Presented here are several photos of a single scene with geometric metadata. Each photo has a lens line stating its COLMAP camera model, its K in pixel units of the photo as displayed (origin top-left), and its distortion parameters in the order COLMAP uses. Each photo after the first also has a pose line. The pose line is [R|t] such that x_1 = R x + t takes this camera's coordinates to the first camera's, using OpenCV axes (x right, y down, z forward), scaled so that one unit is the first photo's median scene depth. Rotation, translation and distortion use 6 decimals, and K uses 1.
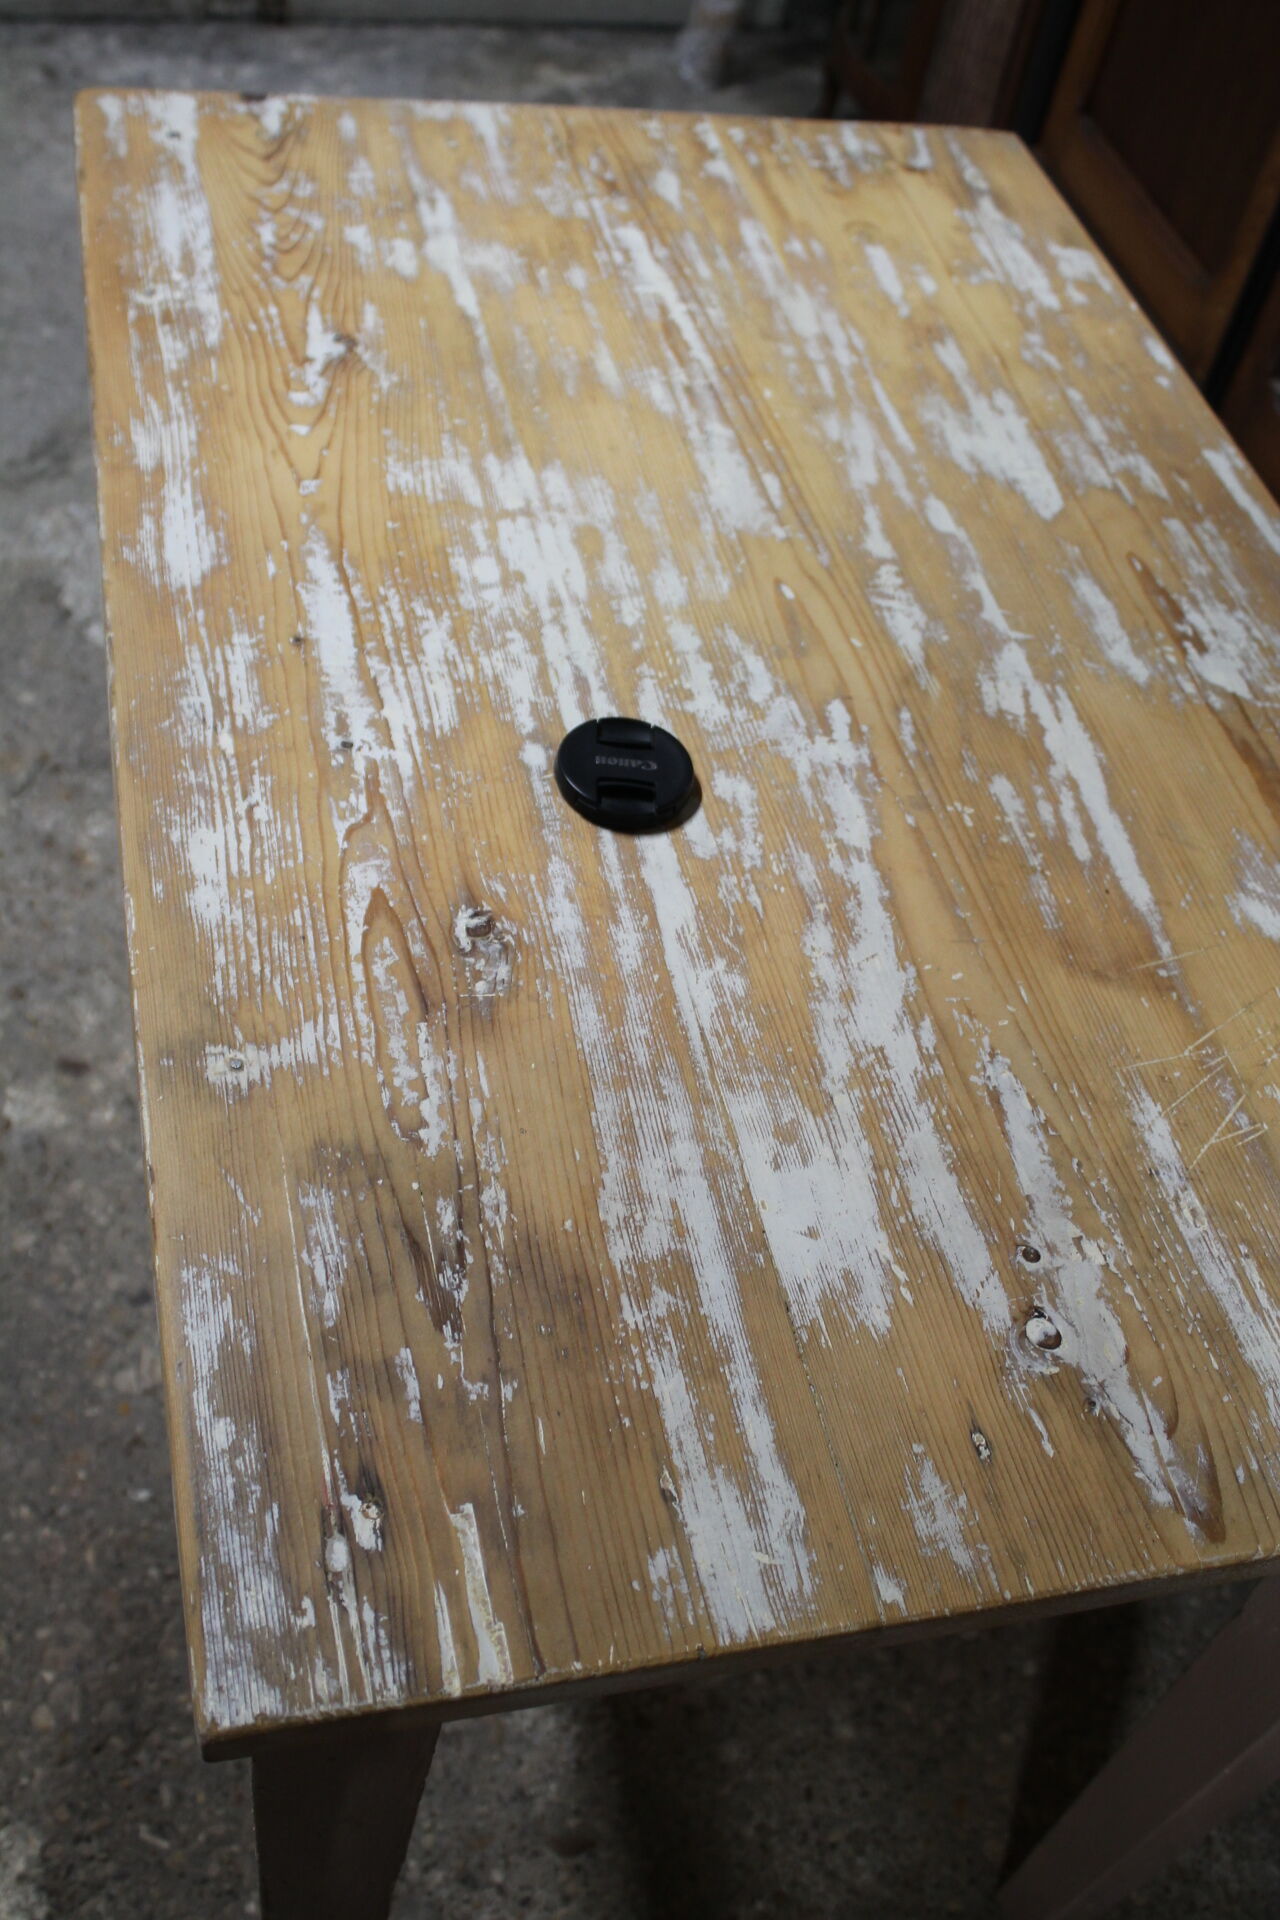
lens RADIAL K [[1938.4, 0, 621.3], [0, 1938.4, 963.9], [0, 0, 1]] dist [-0.086102, 0.000000]
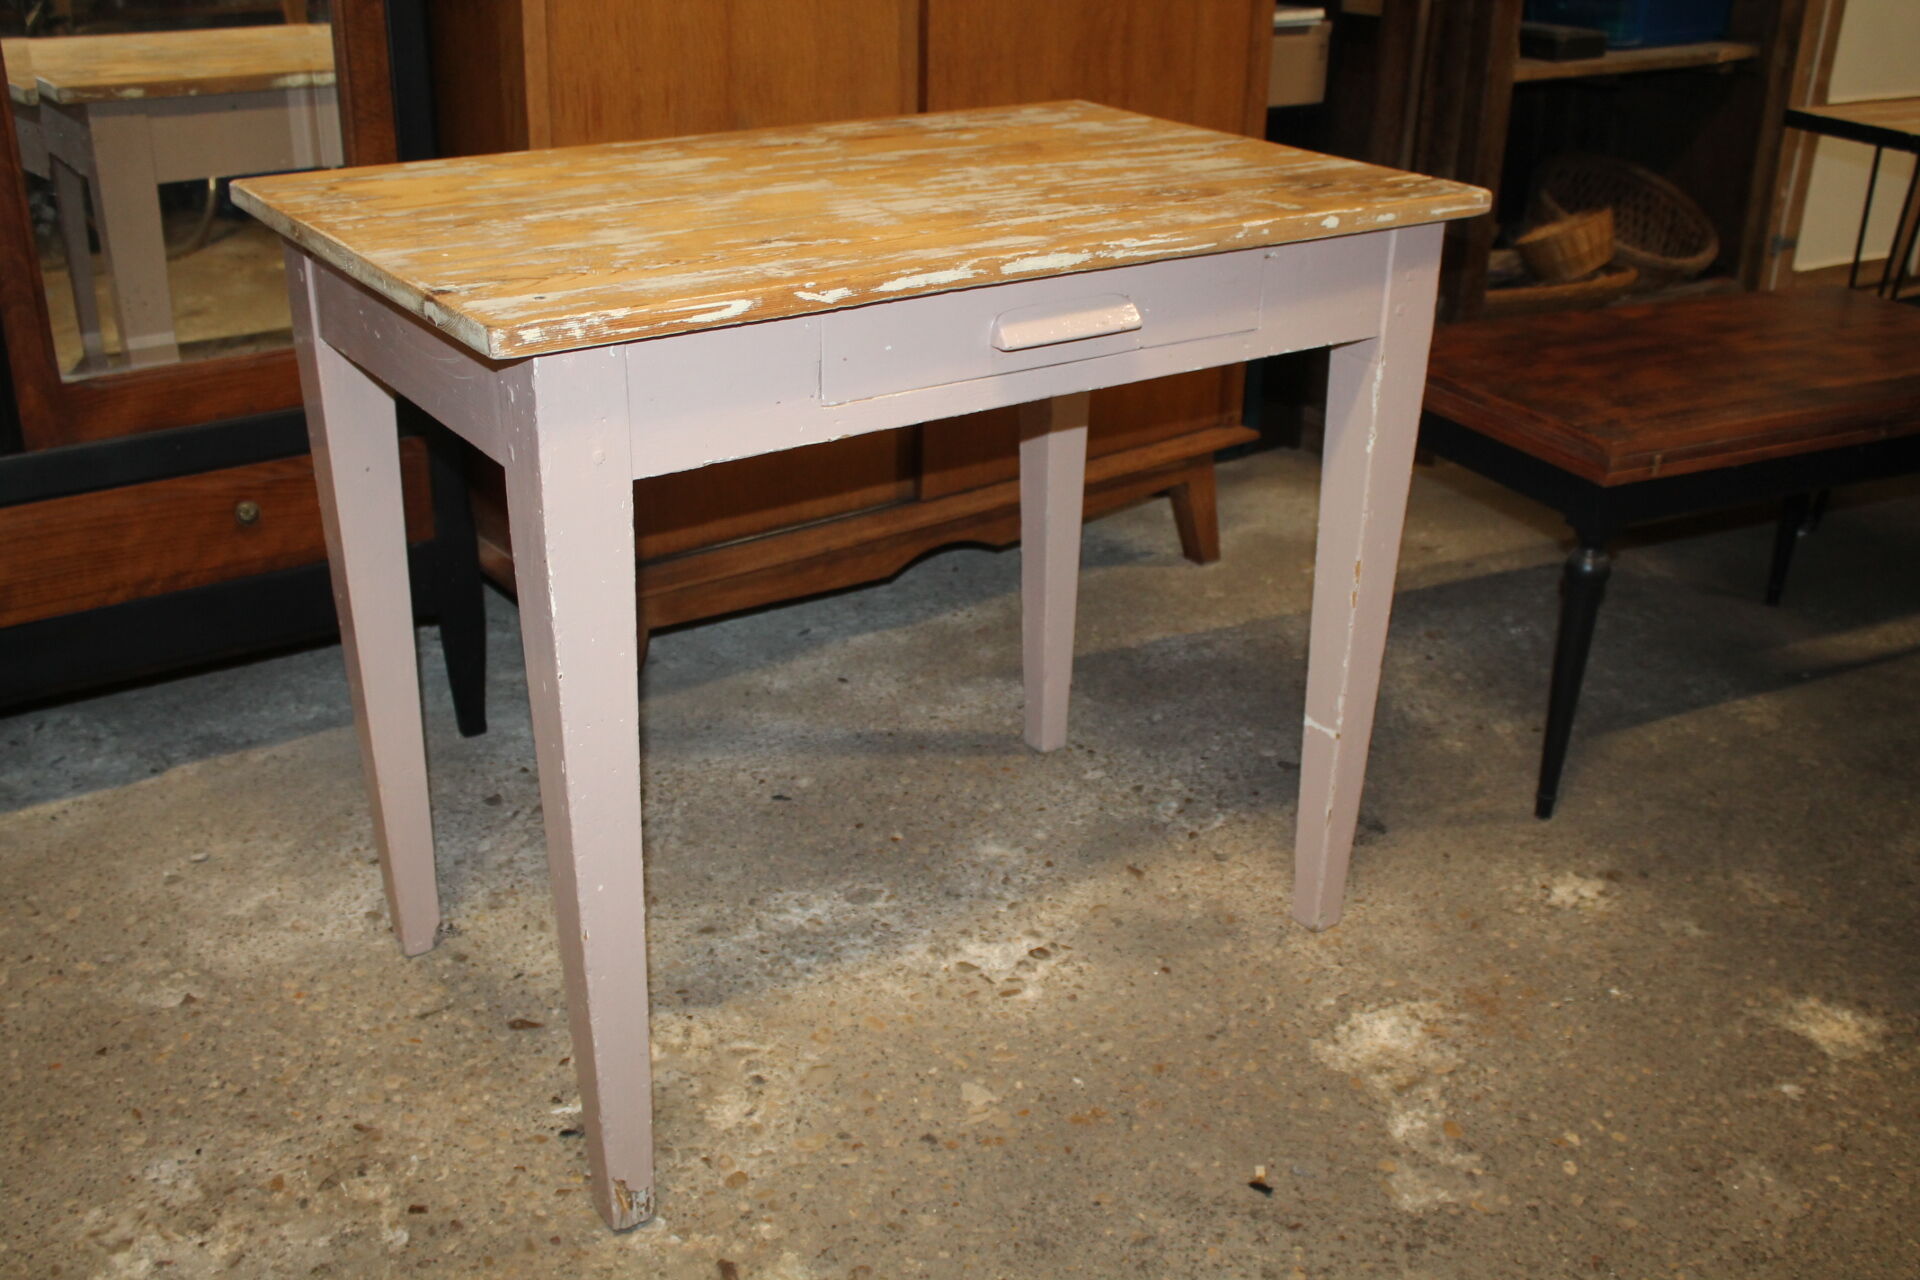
lens RADIAL K [[1874.5, 0, 964.4], [0, 1874.5, 655.3], [0, 0, 1]] dist [-0.069366, 0.000000]
pose [[-0.387973, -0.521174, 0.760167, -1.863273], [0.636538, 0.444962, 0.629943, -1.263320], [-0.666556, 0.728276, 0.159114, 1.145631]]
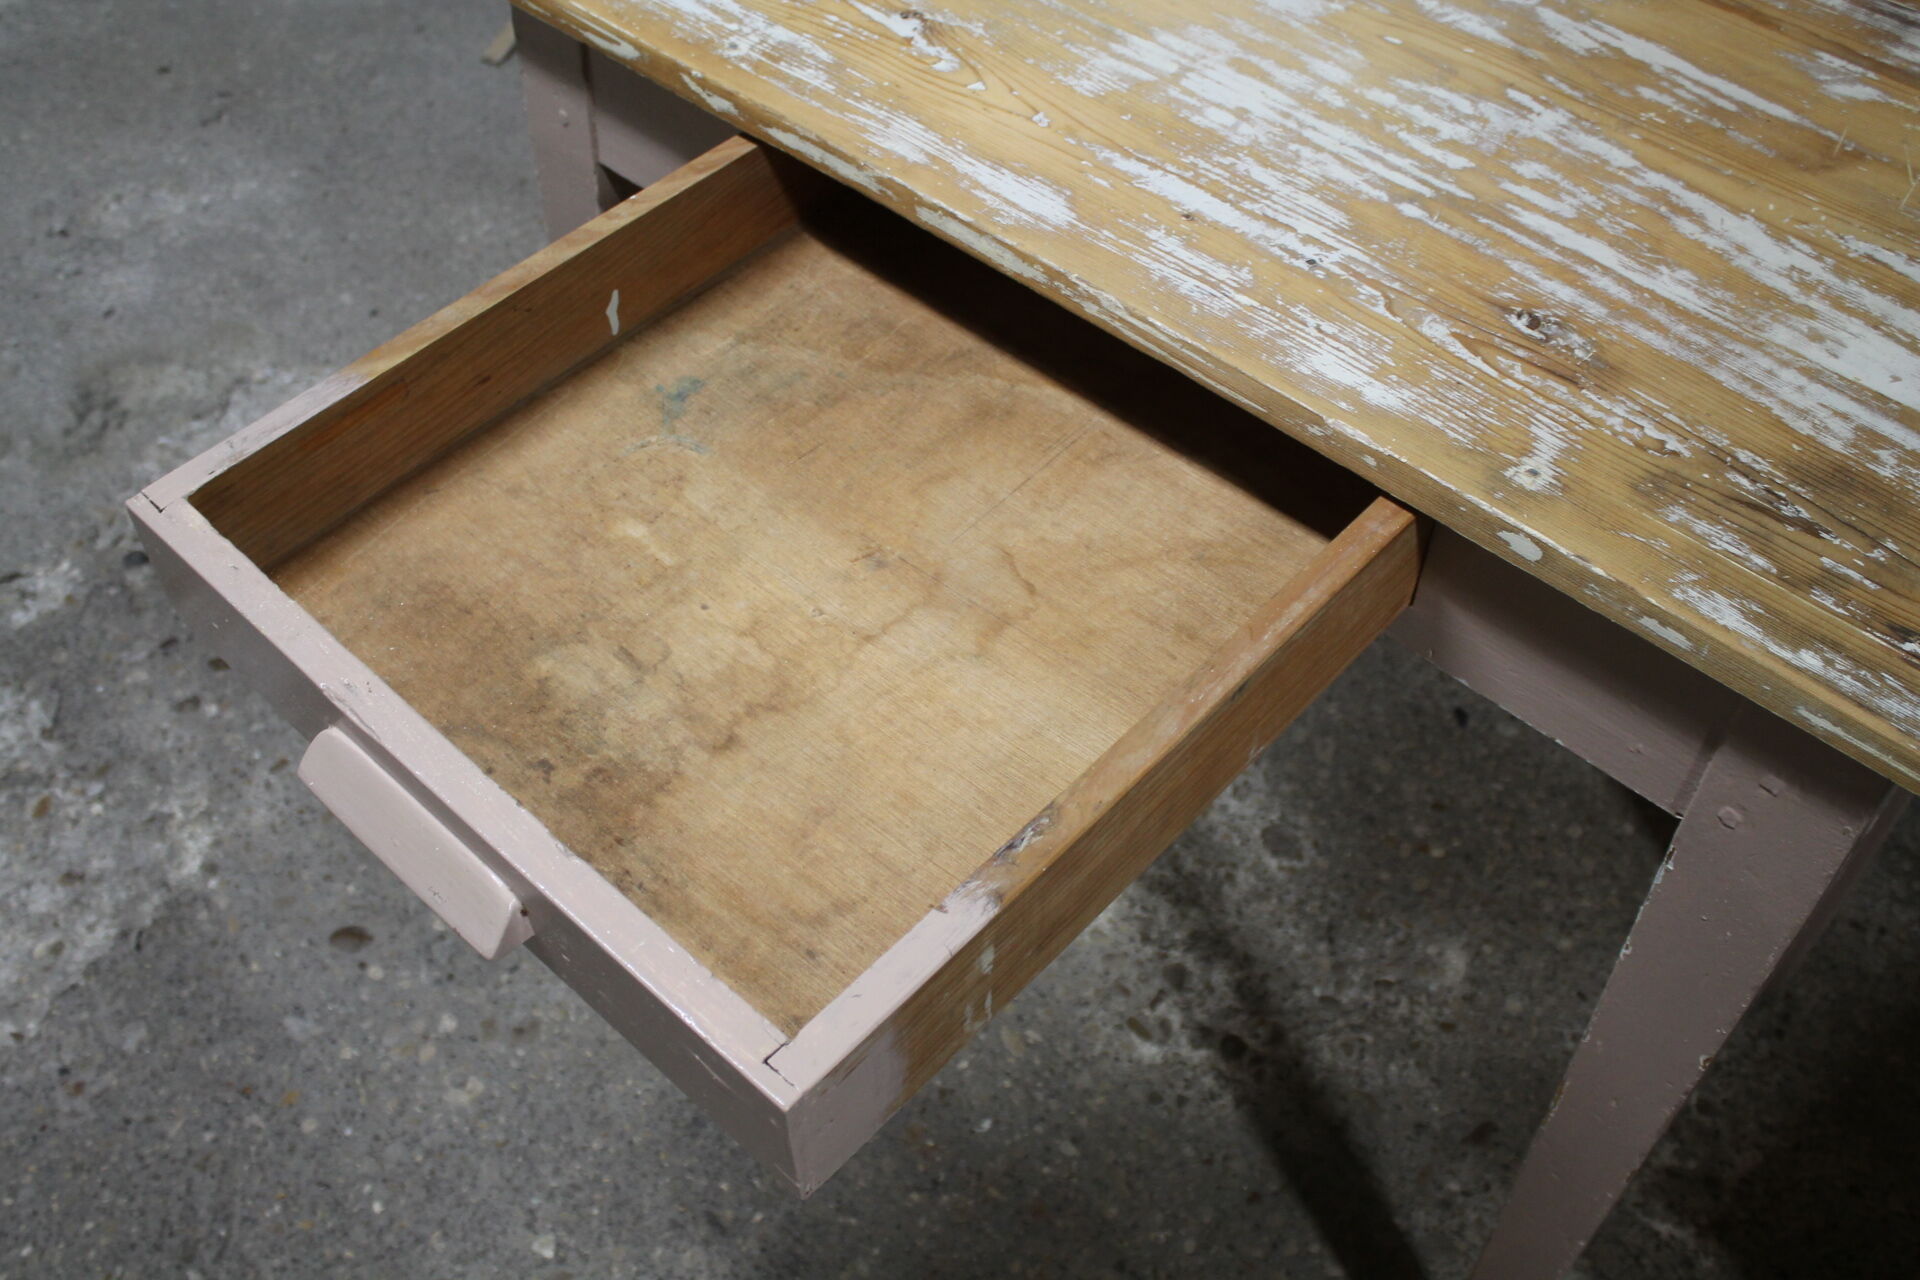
lens RADIAL K [[1874.5, 0, 965.4], [0, 1874.5, 643.4], [0, 0, 1]] dist [-0.069366, 0.000000]
pose [[0.809488, -0.500007, 0.307770, -0.804799], [0.490555, 0.863998, 0.113419, -0.147693], [-0.322623, 0.059167, 0.944677, -0.013350]]
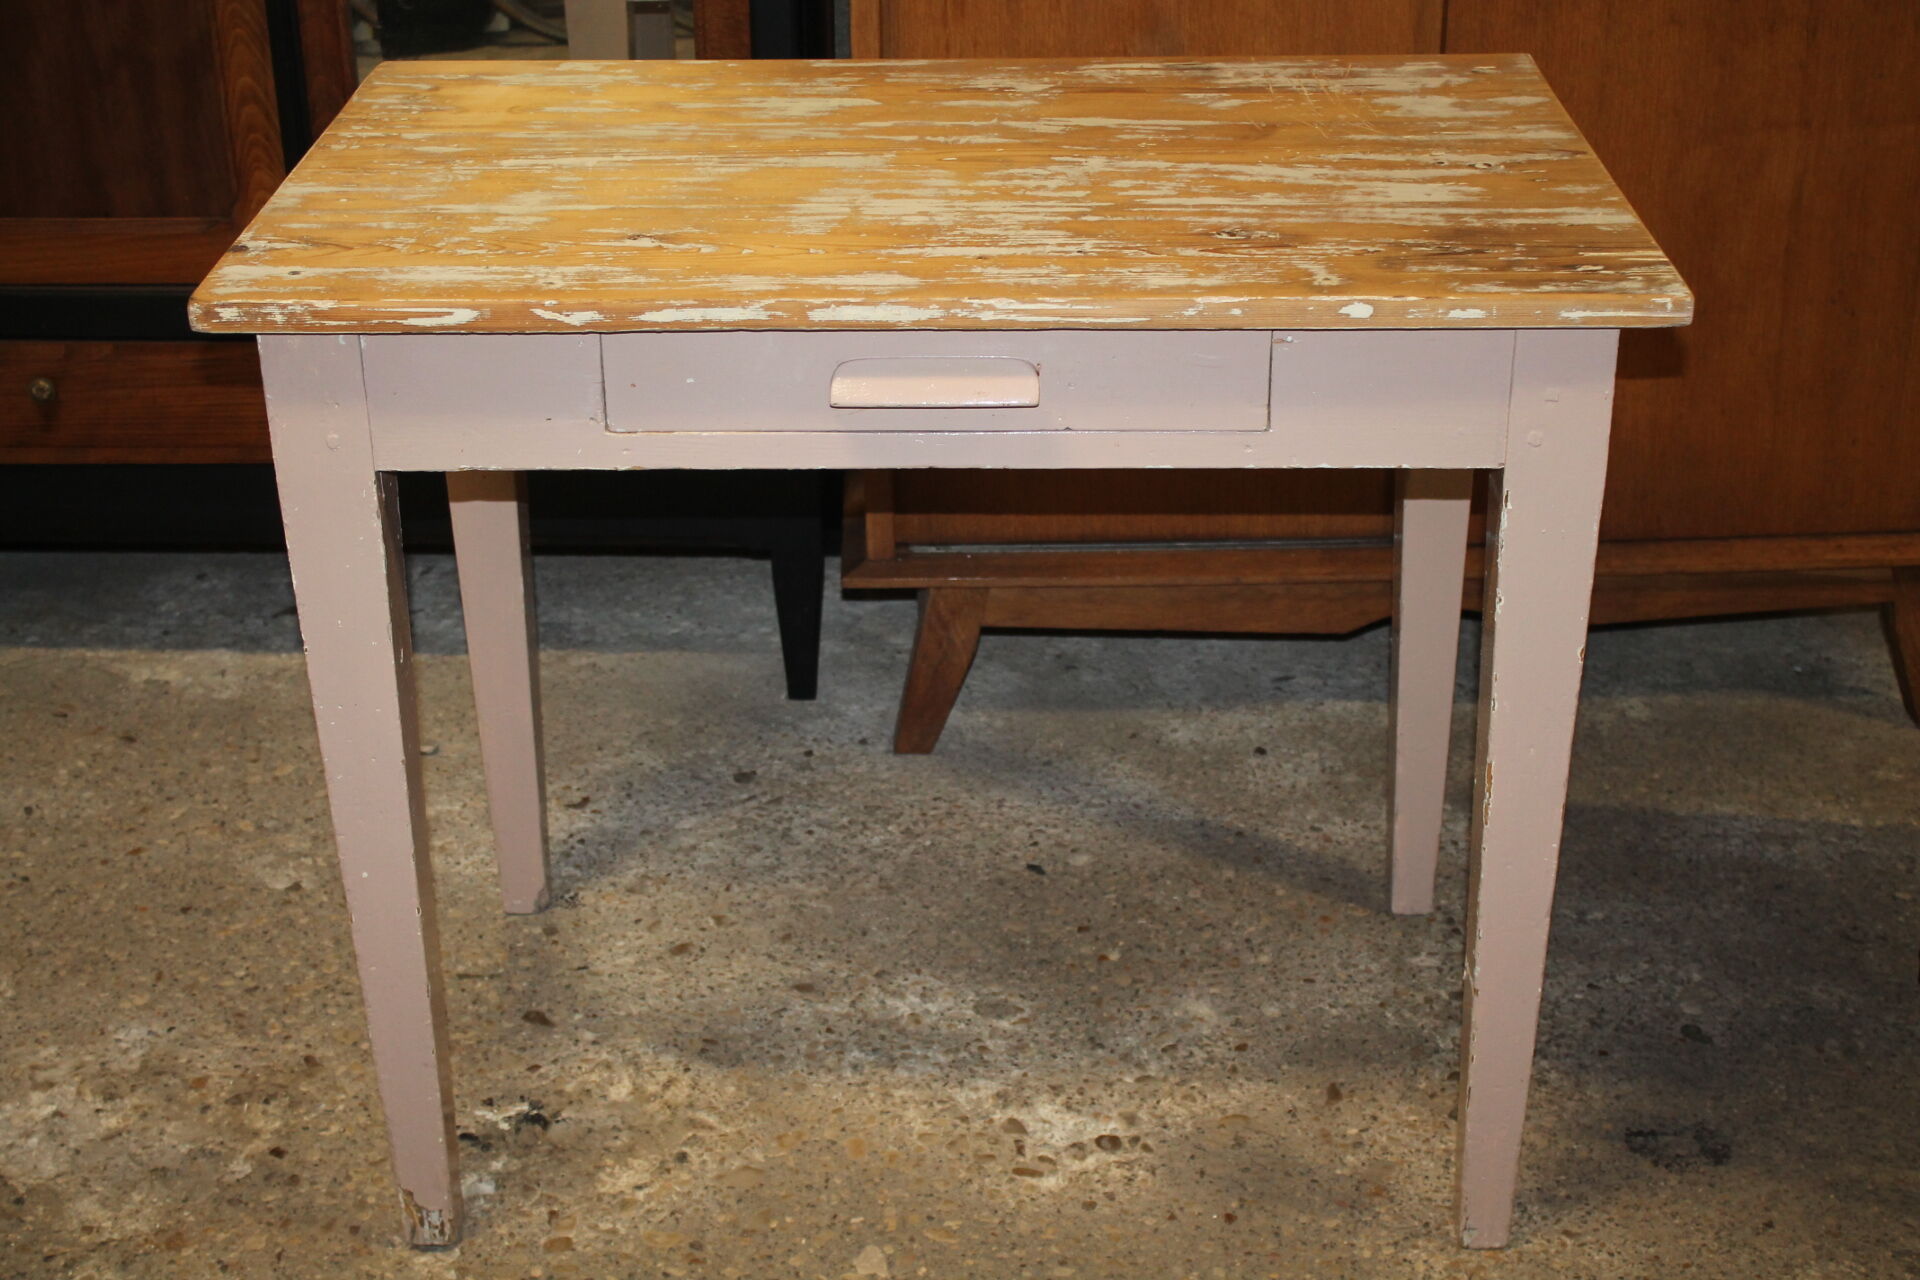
lens RADIAL K [[2785.9, 0, 942.4], [0, 2785.9, 655.9], [0, 0, 1]] dist [-0.012142, 0.000000]
pose [[0.229048, -0.563789, 0.793523, -2.285666], [0.760371, 0.612601, 0.215767, -0.512042], [-0.607760, 0.553951, 0.569004, -0.091046]]
